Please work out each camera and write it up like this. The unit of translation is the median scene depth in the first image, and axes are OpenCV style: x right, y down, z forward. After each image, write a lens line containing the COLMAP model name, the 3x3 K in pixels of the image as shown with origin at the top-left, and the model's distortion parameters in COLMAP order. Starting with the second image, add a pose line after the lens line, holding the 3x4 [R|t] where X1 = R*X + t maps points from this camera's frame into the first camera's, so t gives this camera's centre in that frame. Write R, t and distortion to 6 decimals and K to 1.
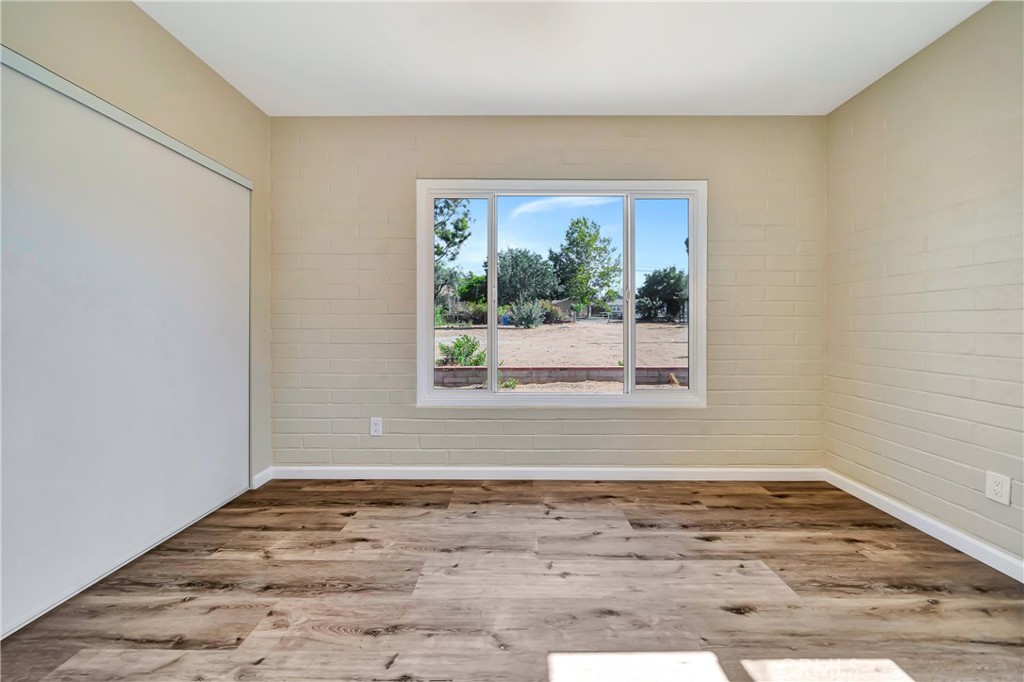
lens RADIAL K [[355.4, 0, 508.5], [0, 355.4, 332.8], [0, 0, 1]] dist [-0.001509, -0.000219]
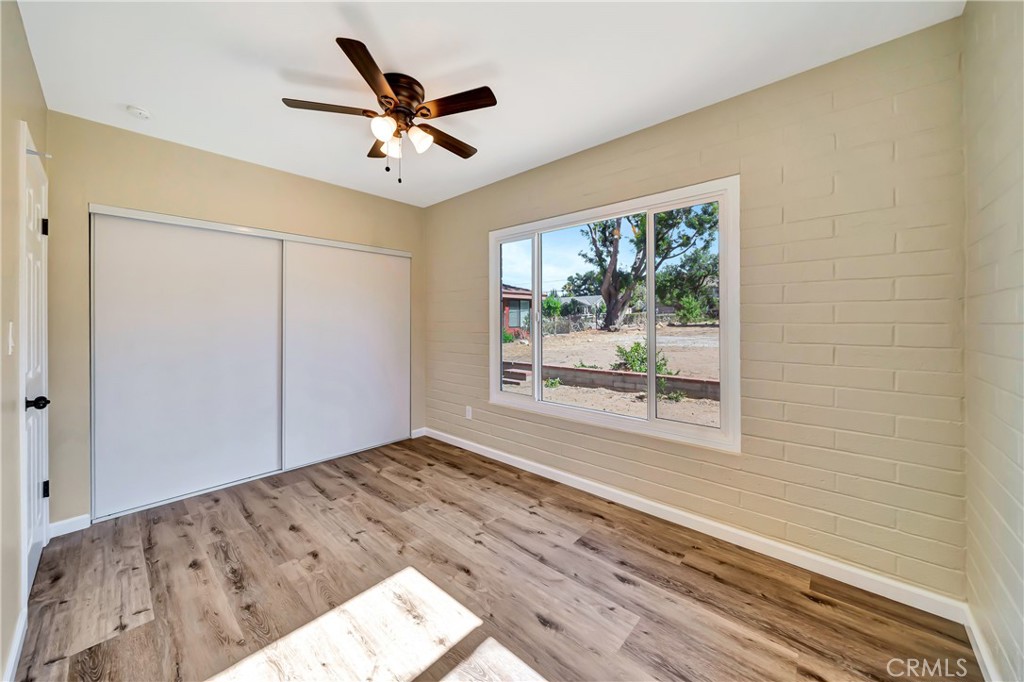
lens RADIAL K [[363.9, 0, 513.1], [0, 363.9, 330.2], [0, 0, 1]] dist [0.000996, -0.000011]
pose [[0.747473, 0.009108, -0.664230, 0.841237], [-0.003014, 0.999942, 0.010320, -0.092029], [0.664286, -0.005712, 0.747457, 0.053334]]
